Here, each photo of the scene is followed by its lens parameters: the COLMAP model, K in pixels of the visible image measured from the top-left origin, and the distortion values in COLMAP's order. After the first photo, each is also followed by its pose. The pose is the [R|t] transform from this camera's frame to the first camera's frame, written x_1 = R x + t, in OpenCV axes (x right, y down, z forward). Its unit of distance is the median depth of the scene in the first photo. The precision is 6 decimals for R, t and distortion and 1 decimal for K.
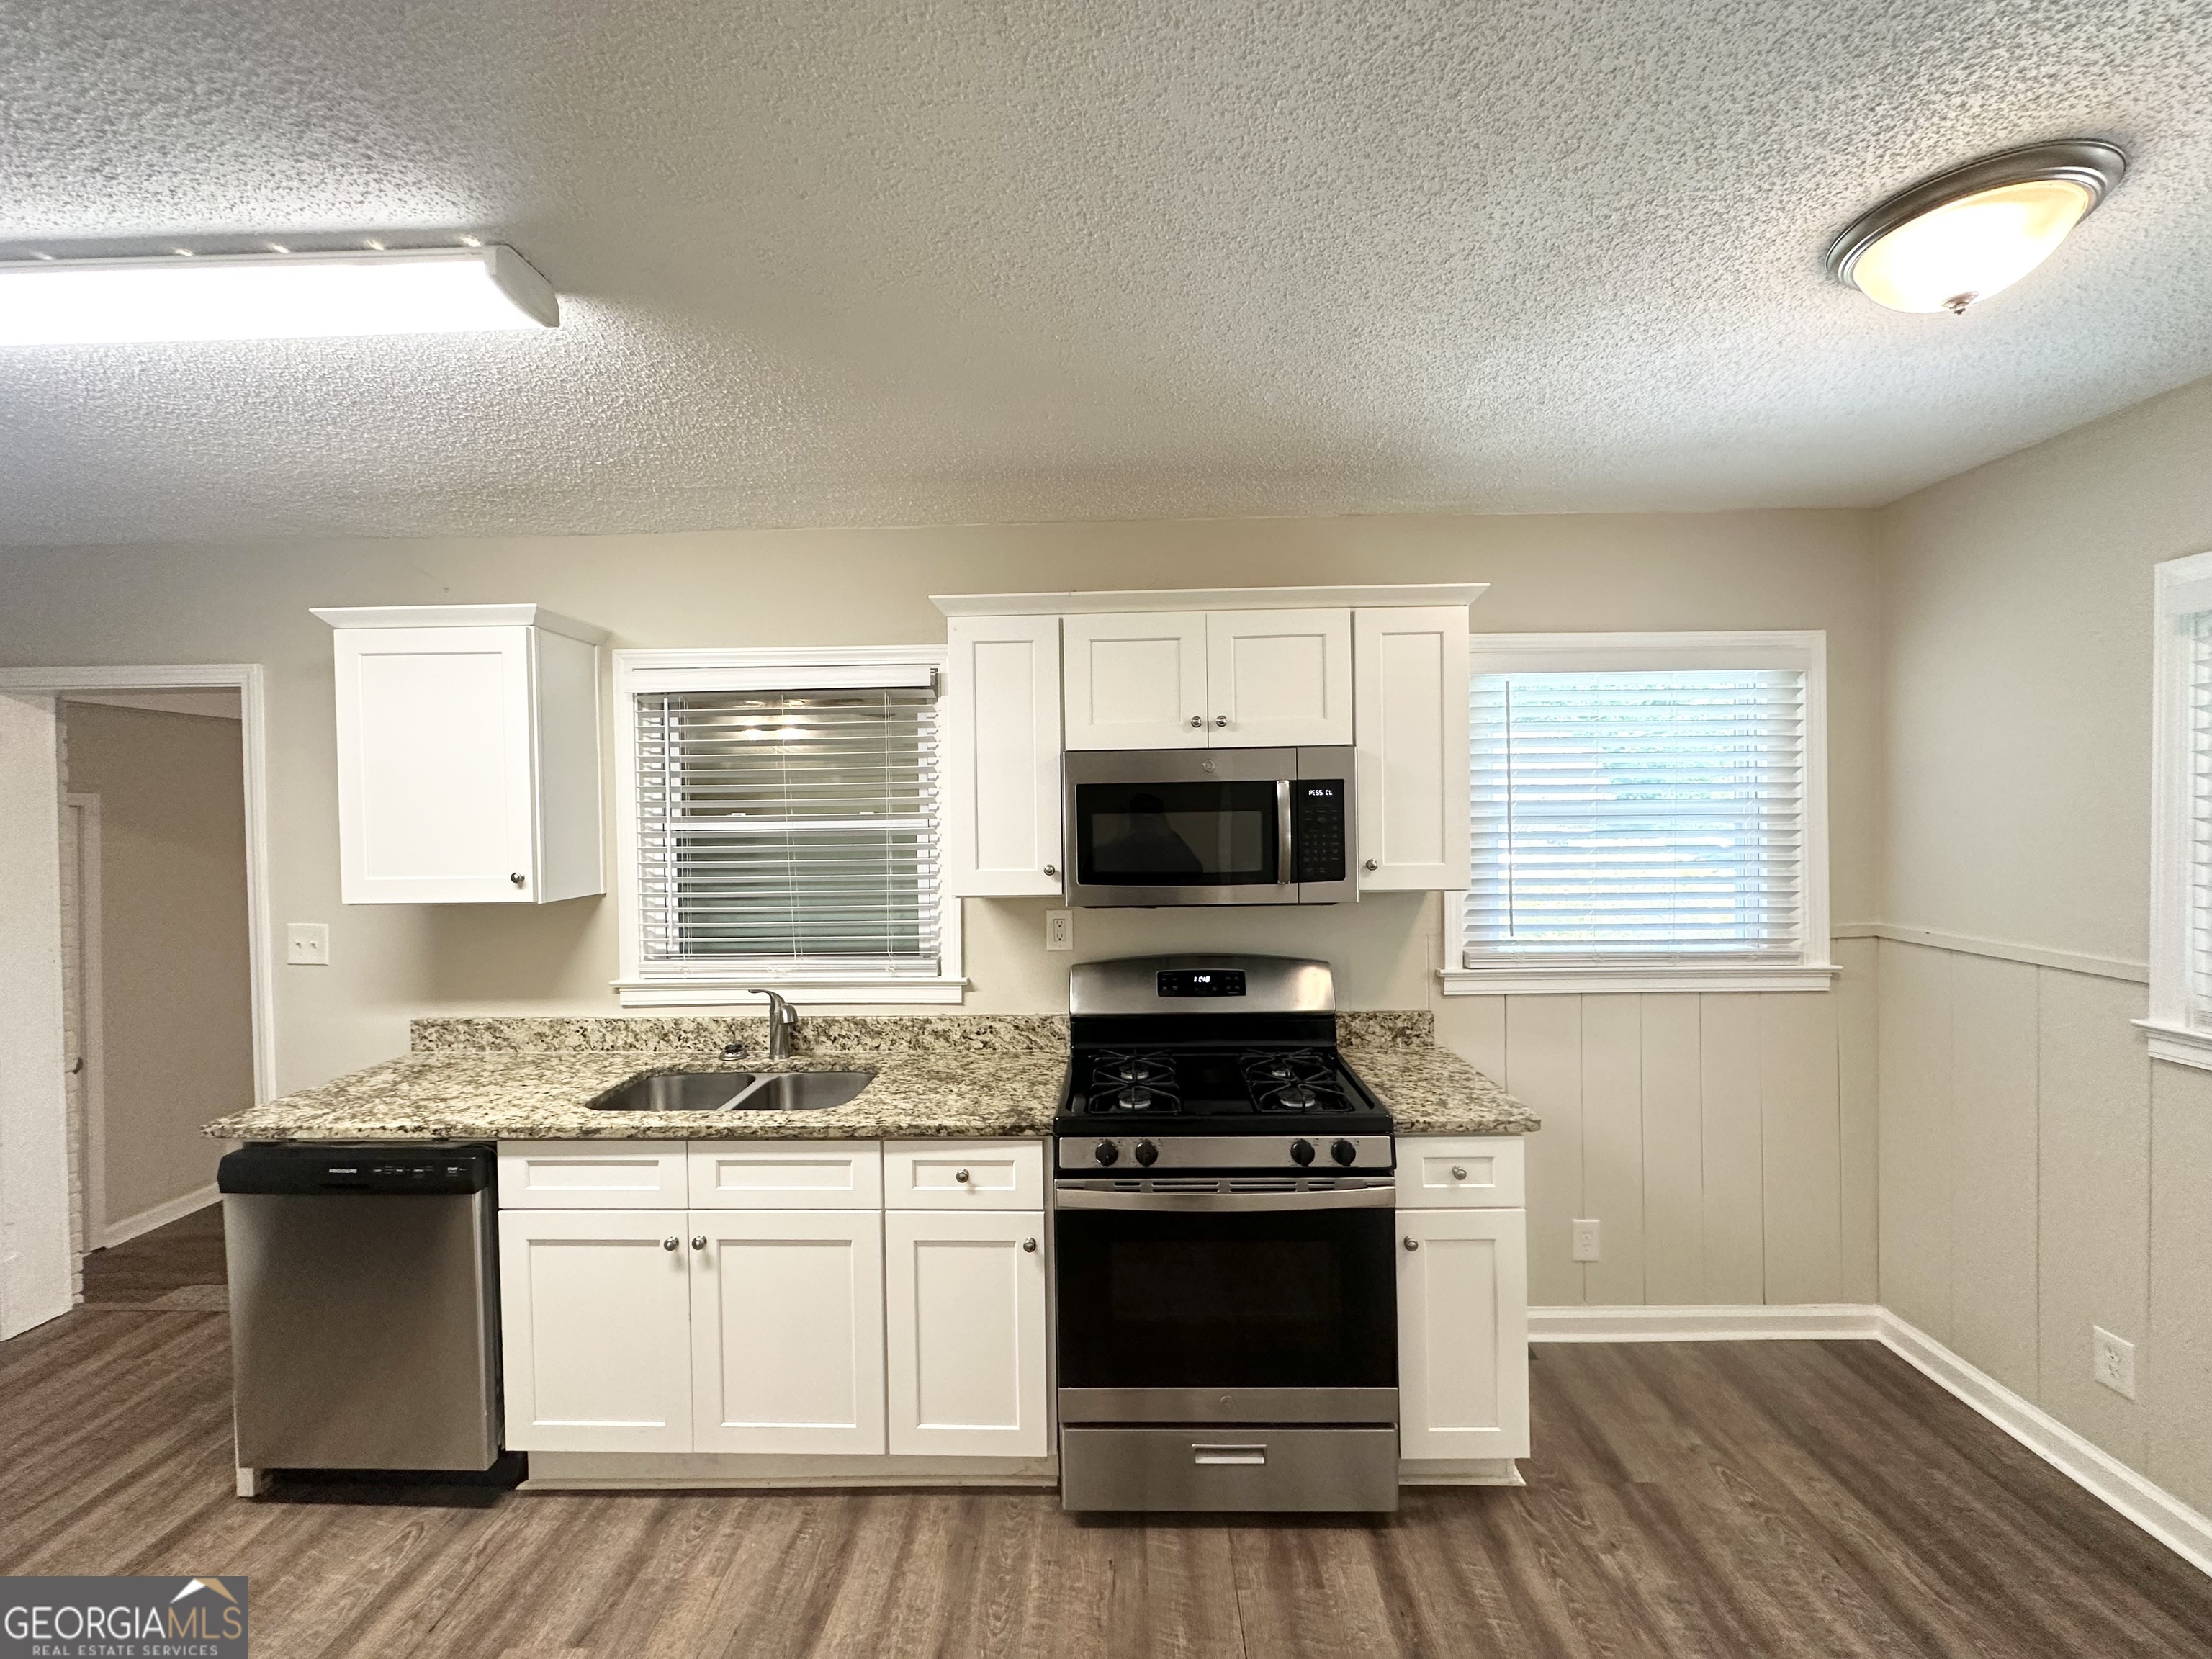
lens RADIAL K [[875.6, 0, 1101.3], [0, 875.6, 823.4], [0, 0, 1]] dist [-0.003425, 0.000285]
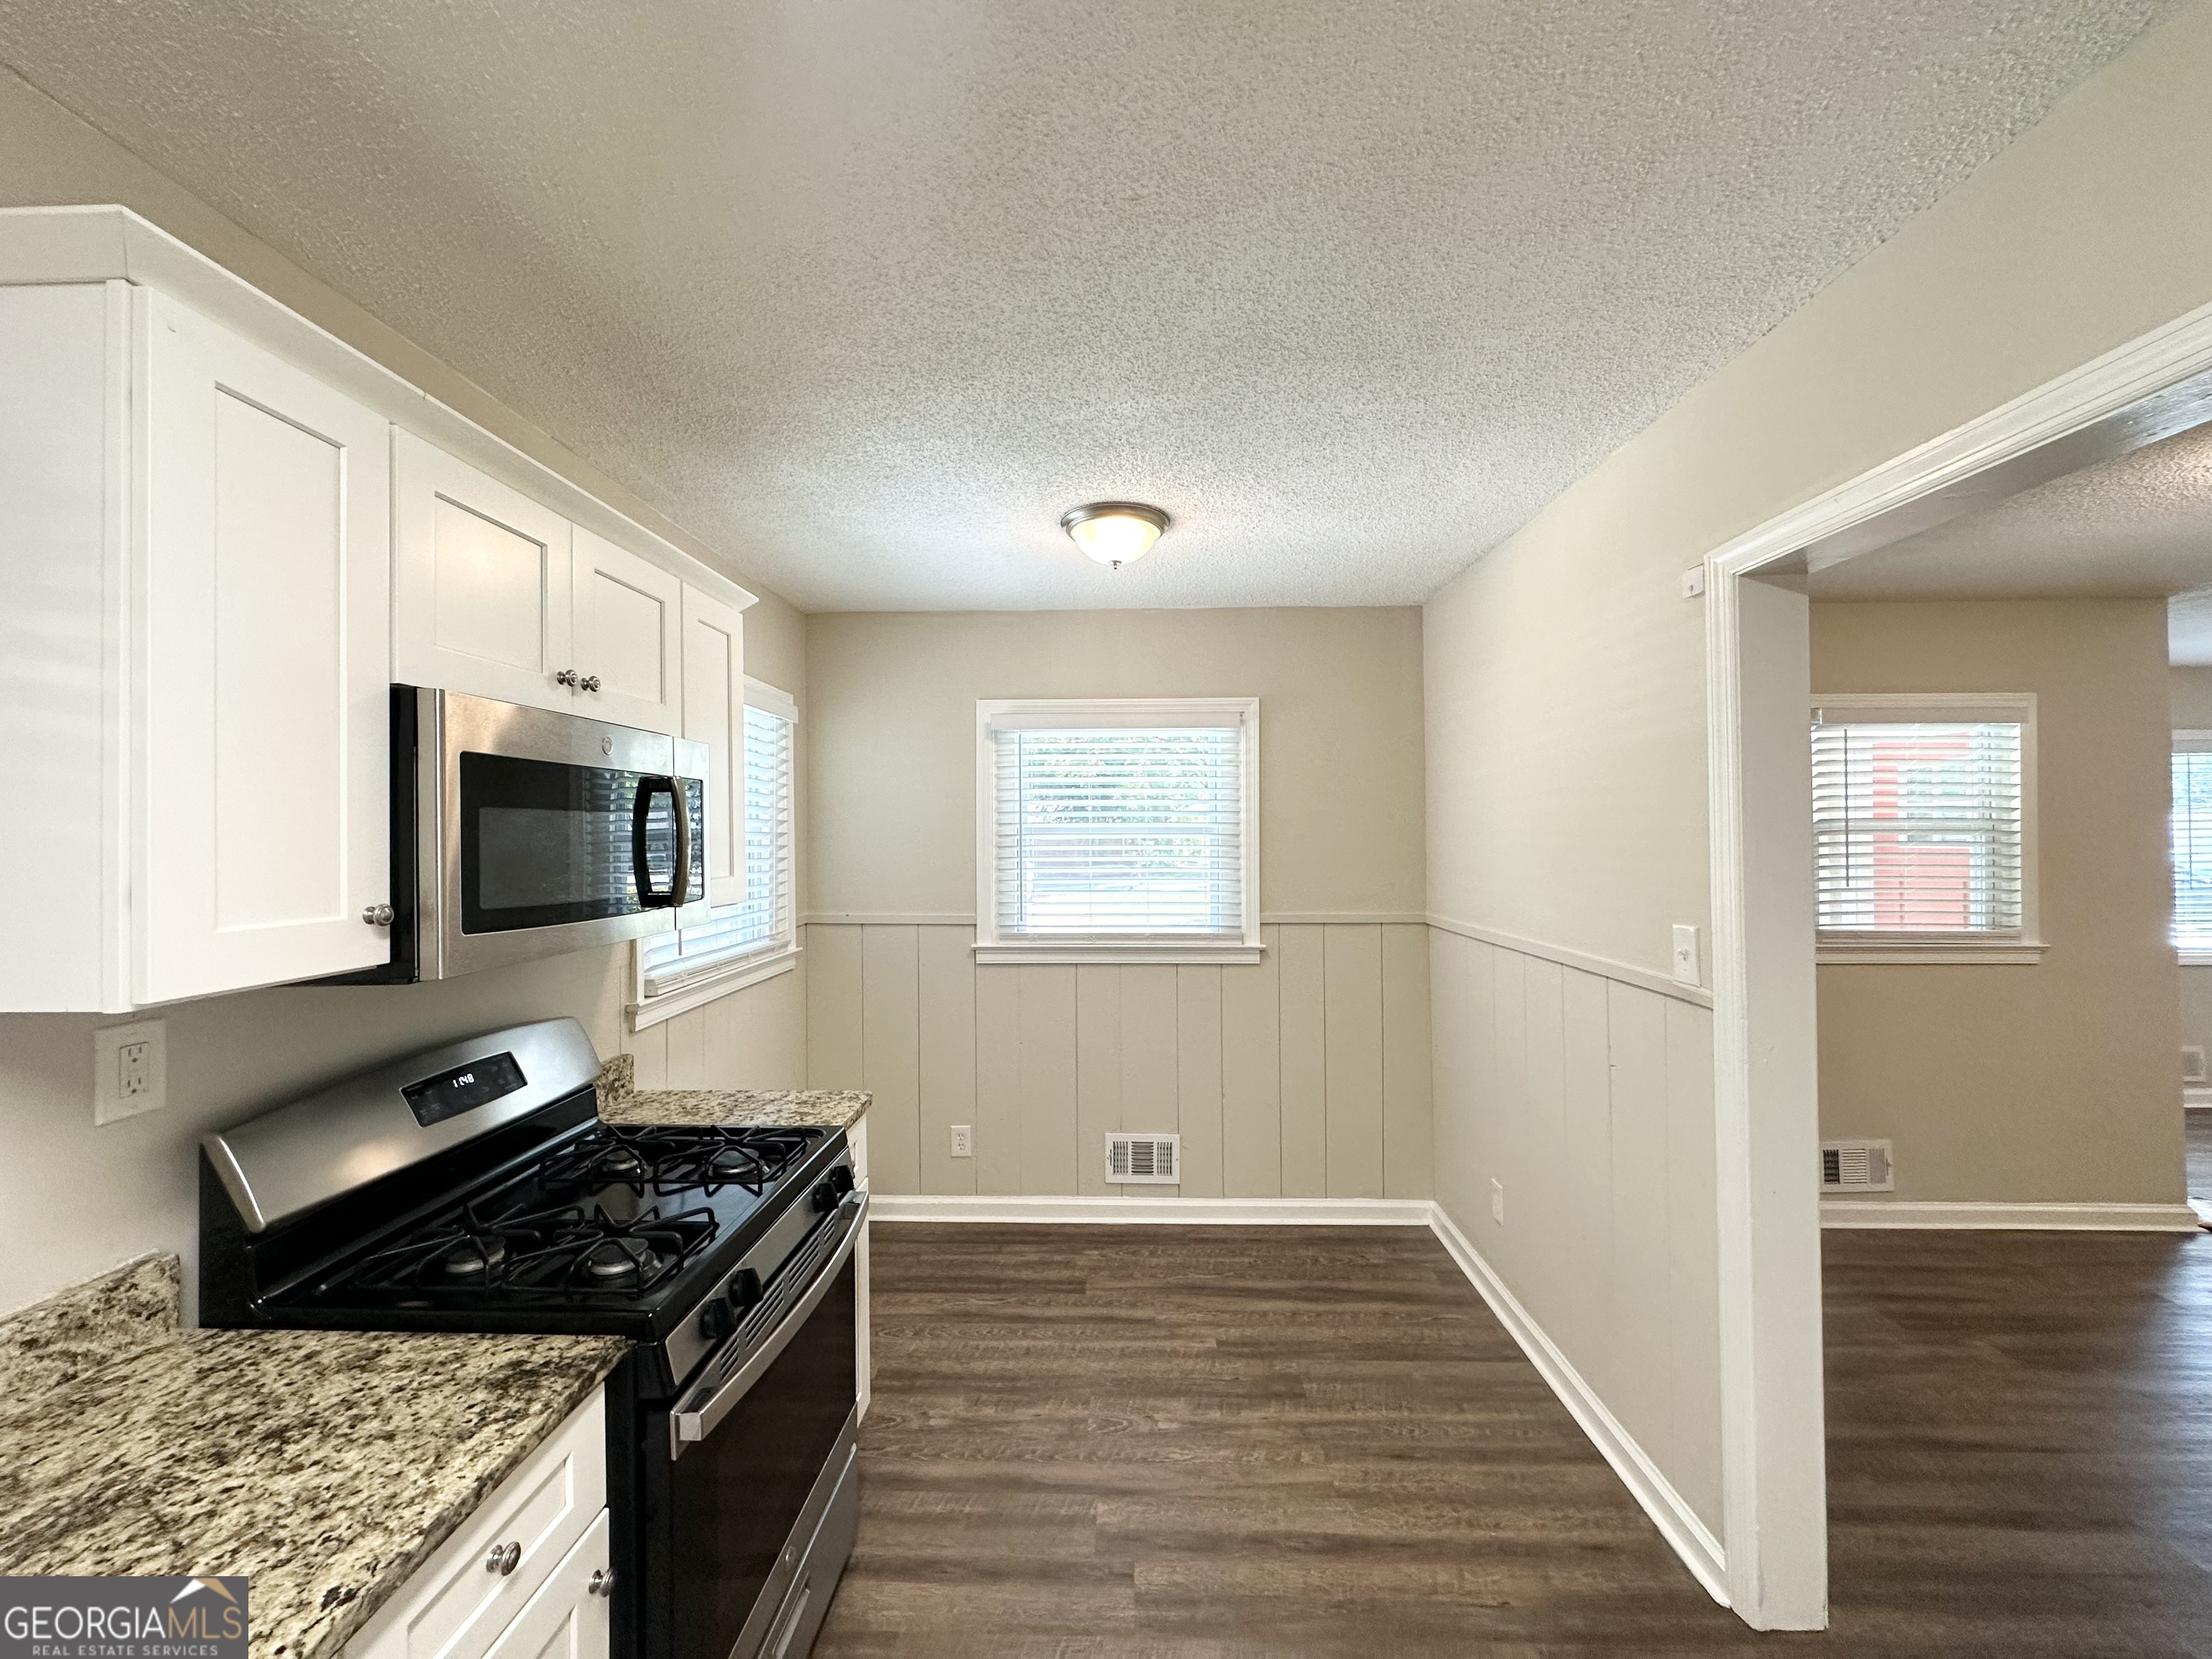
lens RADIAL K [[875.6, 0, 1107.4], [0, 875.6, 824.5], [0, 0, 1]] dist [-0.003425, 0.000285]
pose [[0.015777, 0.025820, 0.999542, -0.576616], [0.018106, 0.999495, -0.026104, 0.022755], [-0.999712, 0.018509, 0.015302, 0.601888]]
